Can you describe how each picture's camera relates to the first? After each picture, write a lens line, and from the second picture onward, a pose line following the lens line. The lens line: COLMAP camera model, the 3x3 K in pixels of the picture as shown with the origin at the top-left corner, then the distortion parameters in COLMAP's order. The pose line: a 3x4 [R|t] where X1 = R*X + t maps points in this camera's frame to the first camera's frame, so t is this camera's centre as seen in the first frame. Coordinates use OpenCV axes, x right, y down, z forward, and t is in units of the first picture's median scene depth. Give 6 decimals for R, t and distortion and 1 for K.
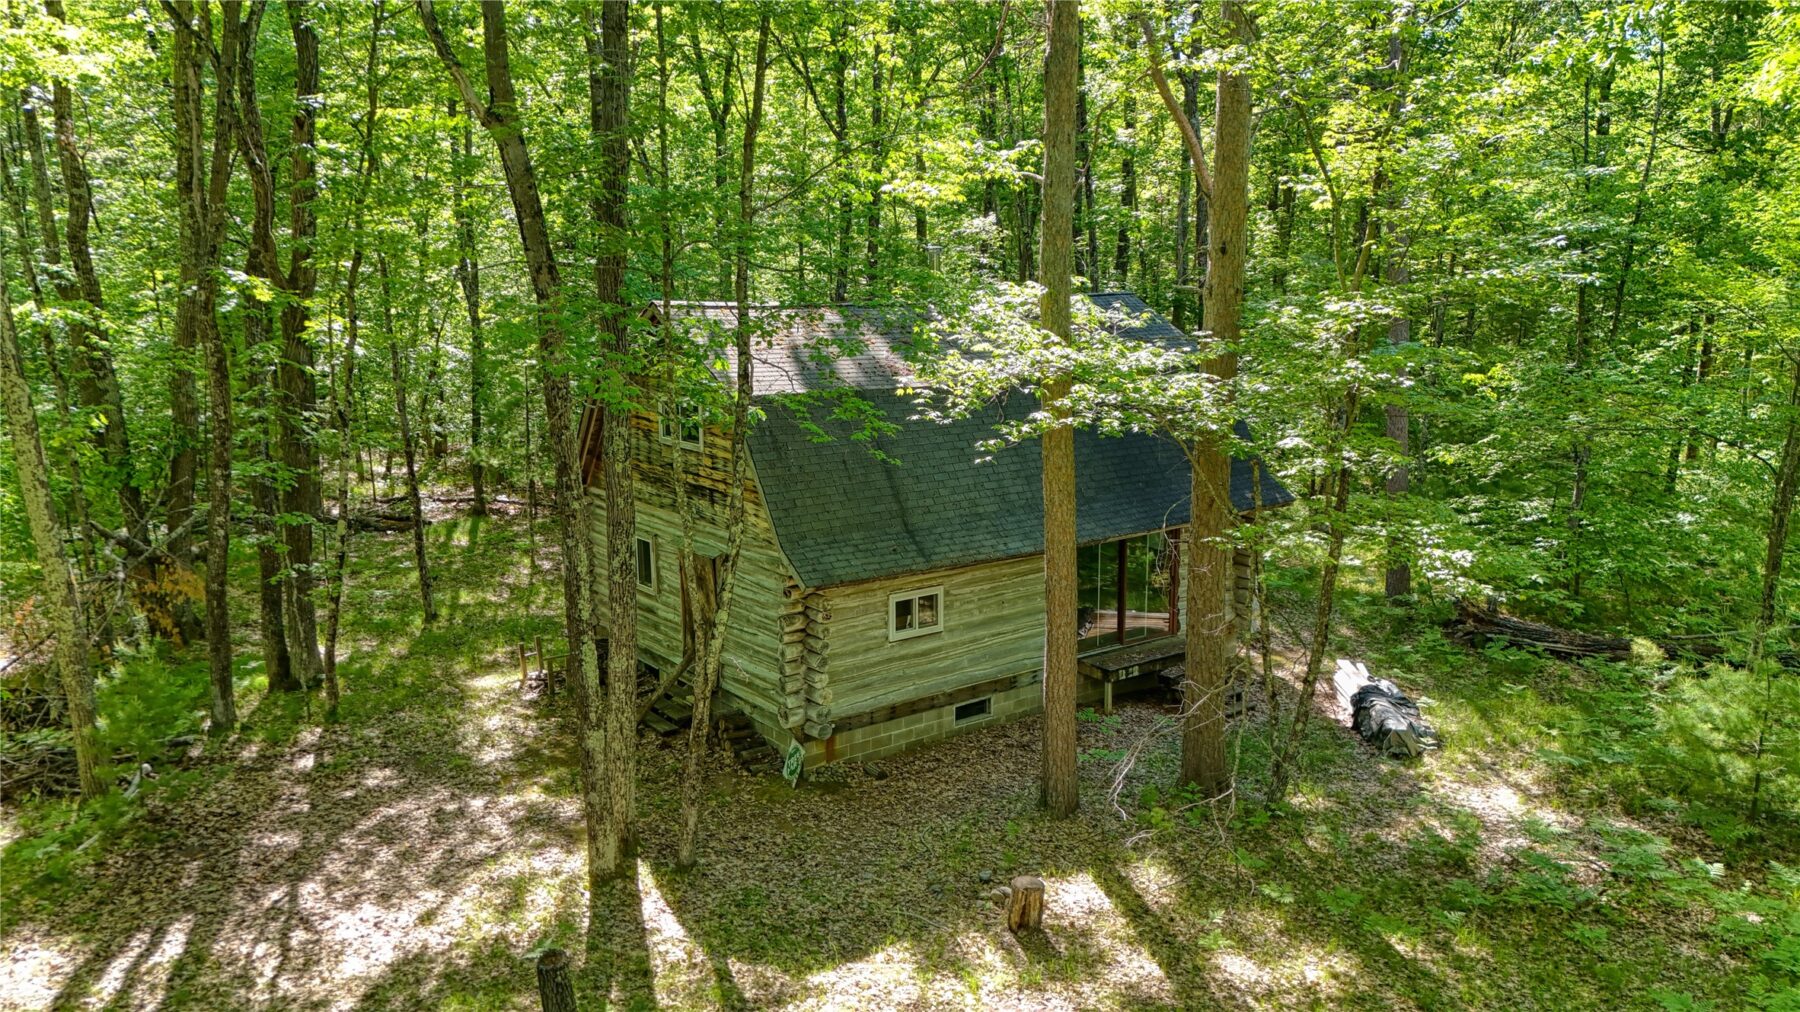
lens RADIAL K [[1352.5, 0, 930.2], [0, 1352.5, 510.7], [0, 0, 1]] dist [0.102694, -0.208957]
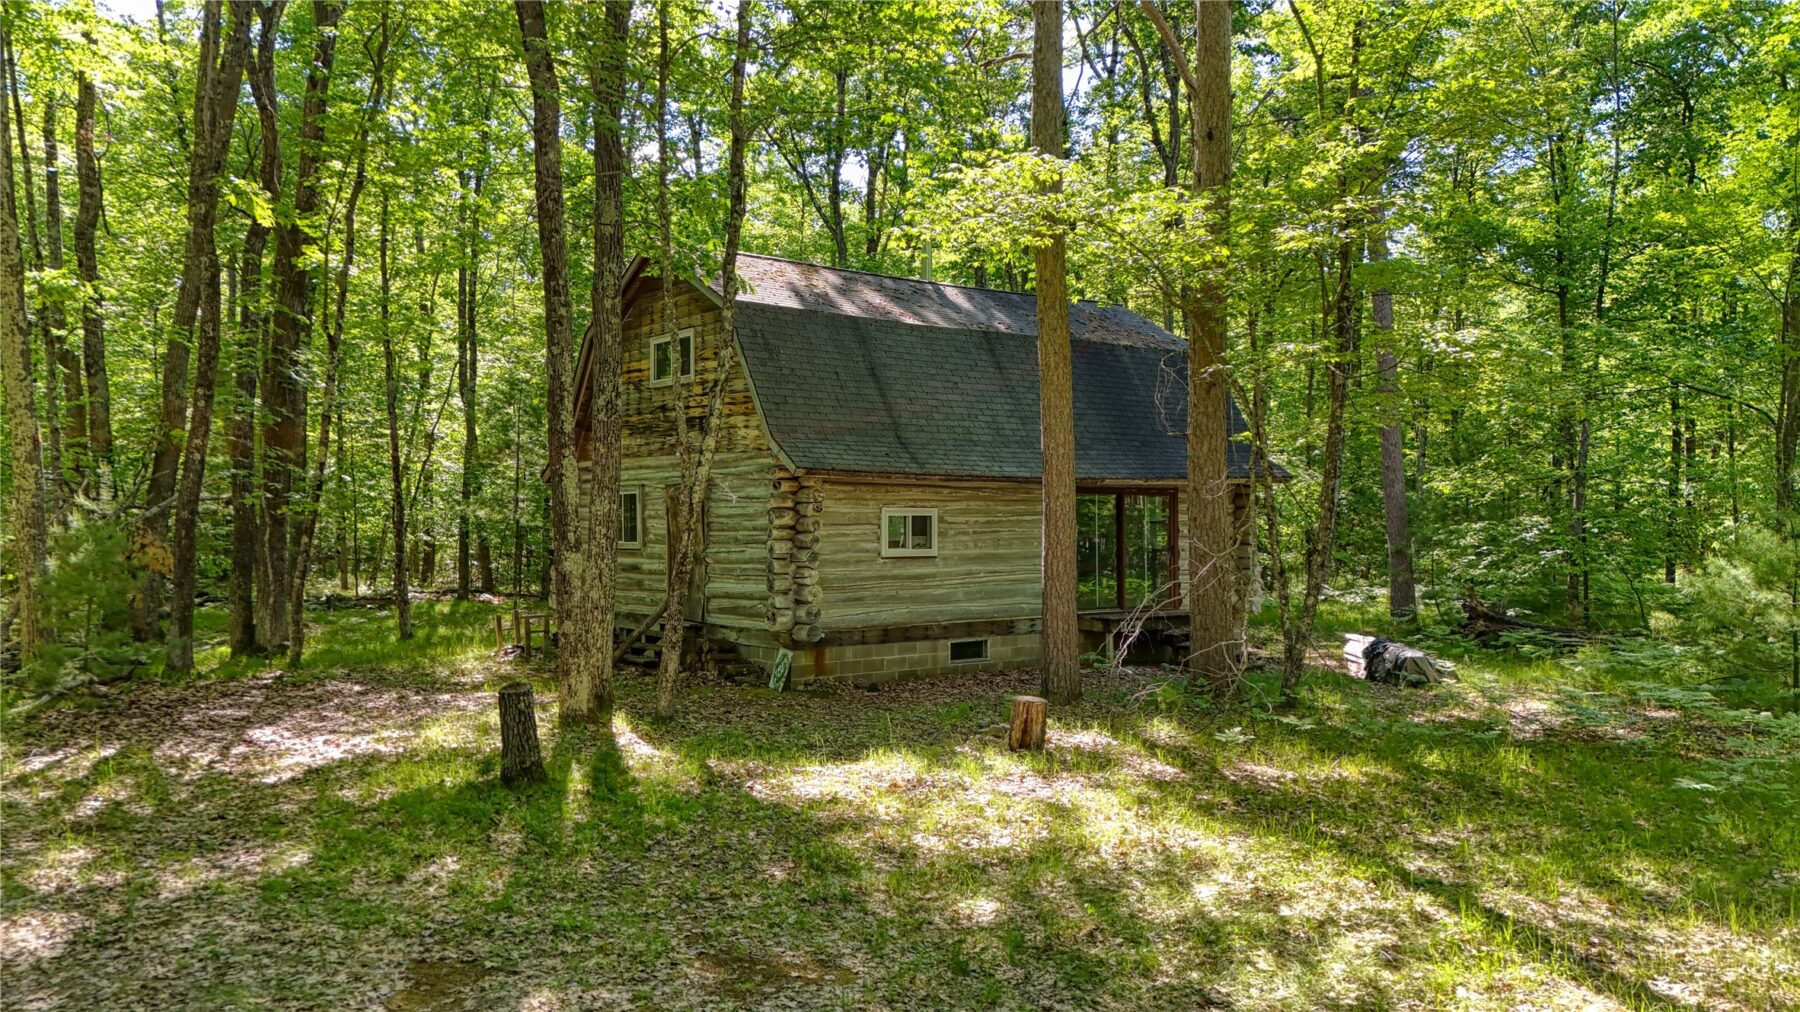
lens RADIAL K [[1350.6, 0, 930.4], [0, 1350.6, 509.7], [0, 0, 1]] dist [0.105995, -0.199316]
pose [[0.999969, -0.004099, 0.006764, -0.001879], [0.005328, 0.981153, -0.193160, 0.253710], [-0.005845, 0.193190, 0.981144, 0.048149]]
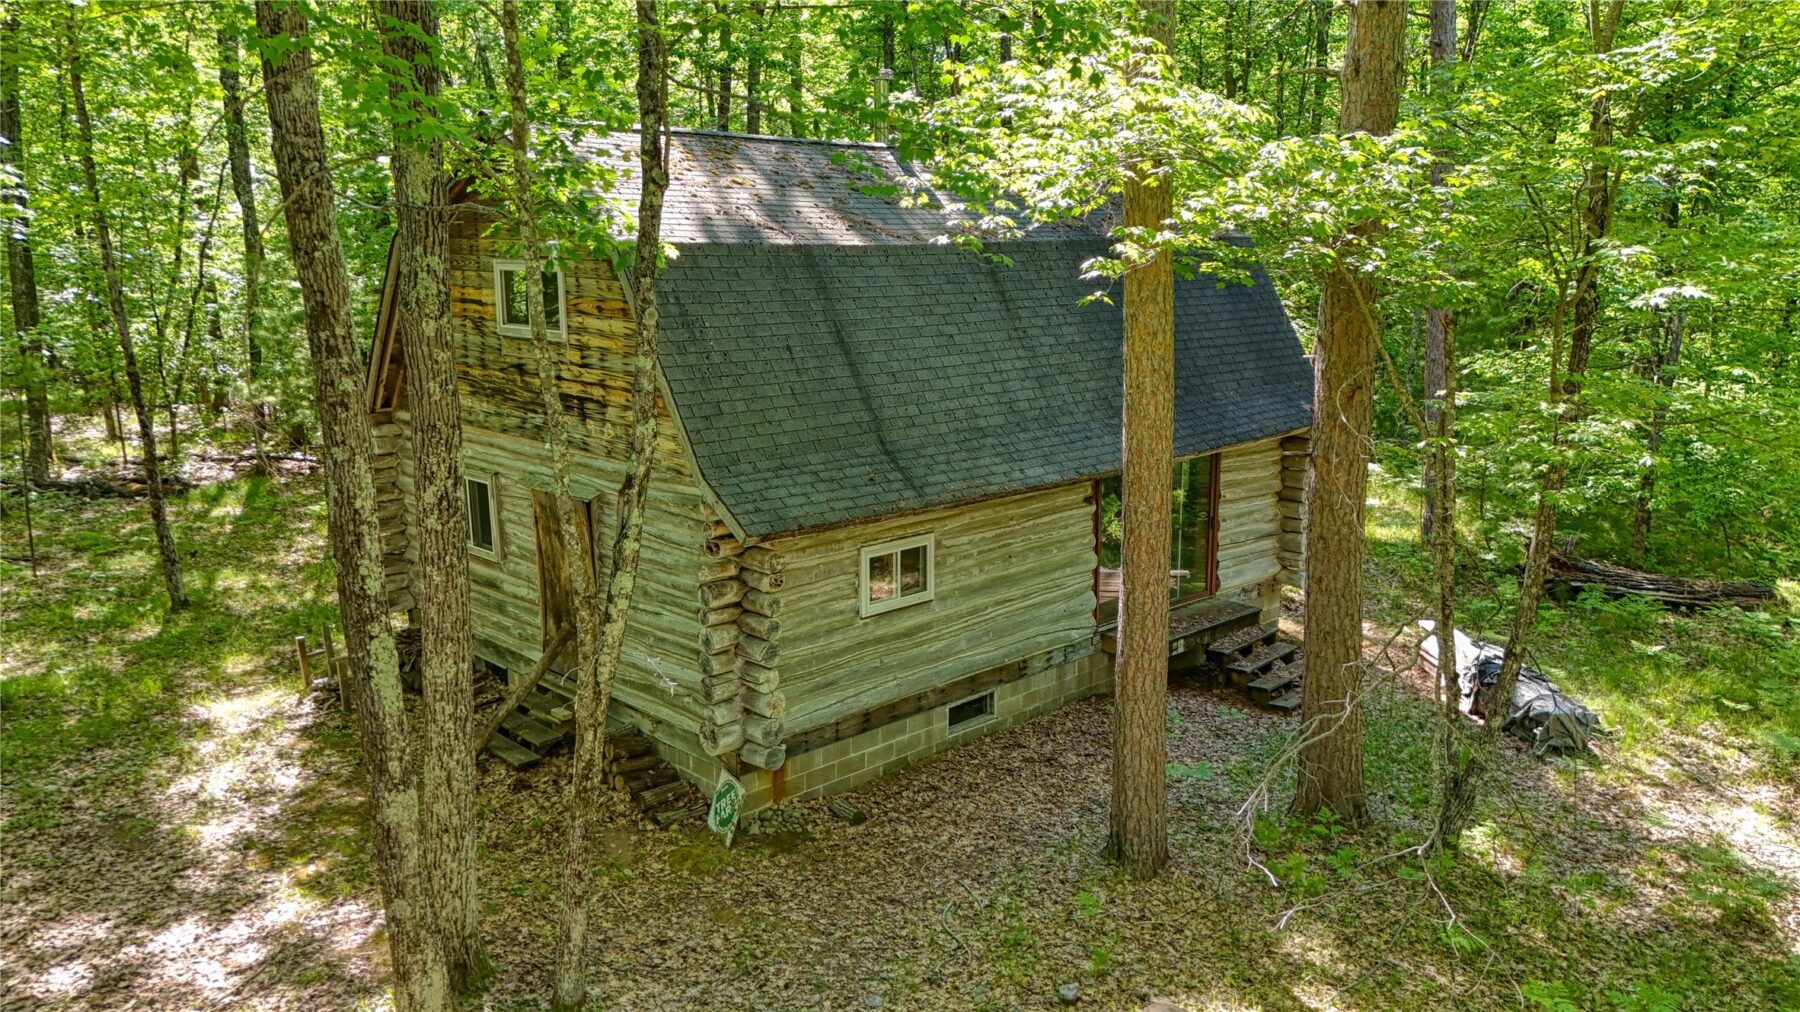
lens RADIAL K [[1352.5, 0, 930.2], [0, 1352.5, 510.7], [0, 0, 1]] dist [0.102694, -0.208957]
pose [[0.993388, -0.024916, 0.112073, -0.071203], [0.022735, 0.999527, 0.020693, 0.031022], [-0.112535, -0.018008, 0.993485, 0.333559]]
